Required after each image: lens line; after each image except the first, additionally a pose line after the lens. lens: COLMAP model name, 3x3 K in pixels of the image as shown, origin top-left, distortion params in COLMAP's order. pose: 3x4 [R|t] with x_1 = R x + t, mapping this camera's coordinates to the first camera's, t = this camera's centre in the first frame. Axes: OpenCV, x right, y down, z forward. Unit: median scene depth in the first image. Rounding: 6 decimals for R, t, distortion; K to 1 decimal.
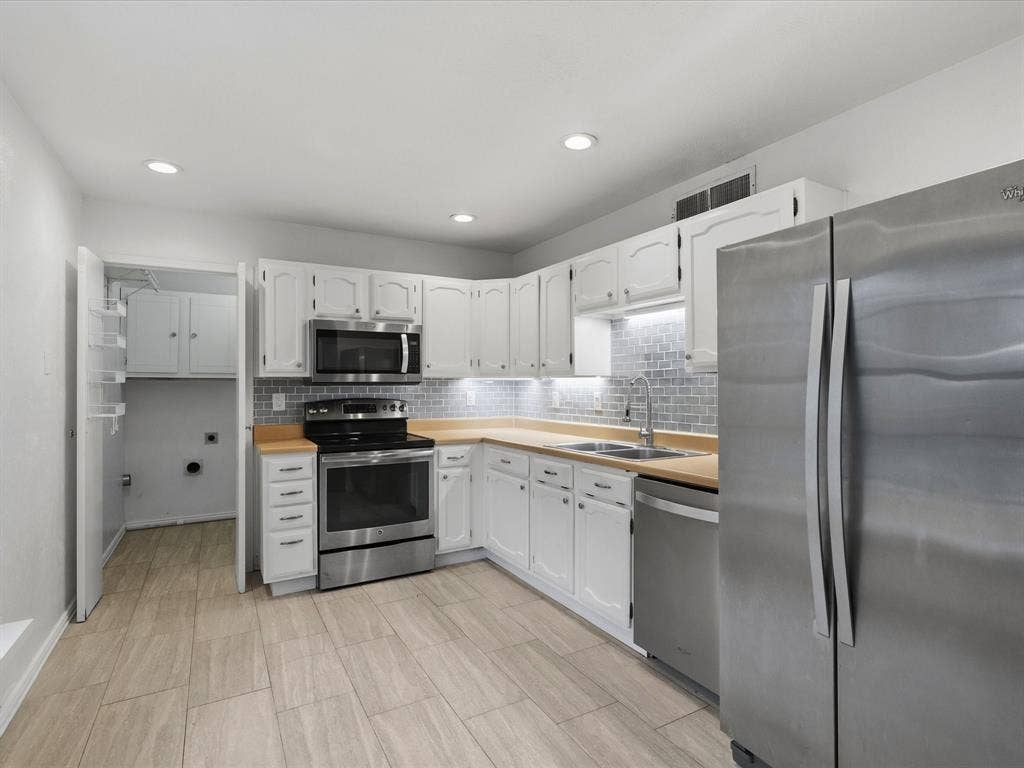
lens RADIAL K [[525.4, 0, 512.6], [0, 525.4, 383.0], [0, 0, 1]] dist [-0.004324, 0.000966]
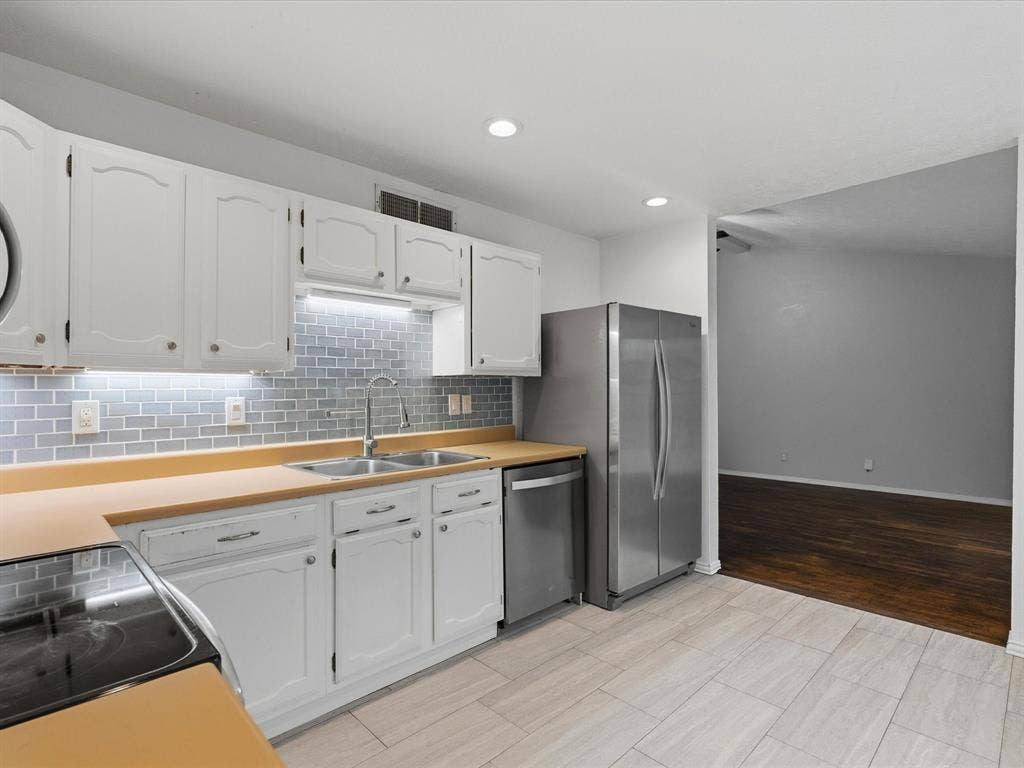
lens RADIAL K [[525.4, 0, 512.6], [0, 525.4, 385.5], [0, 0, 1]] dist [-0.004324, 0.000966]
pose [[-0.249721, 0.003111, 0.968313, -0.627629], [-0.003315, 0.999986, -0.004068, 0.005869], [-0.968312, -0.004225, -0.249707, 0.964661]]
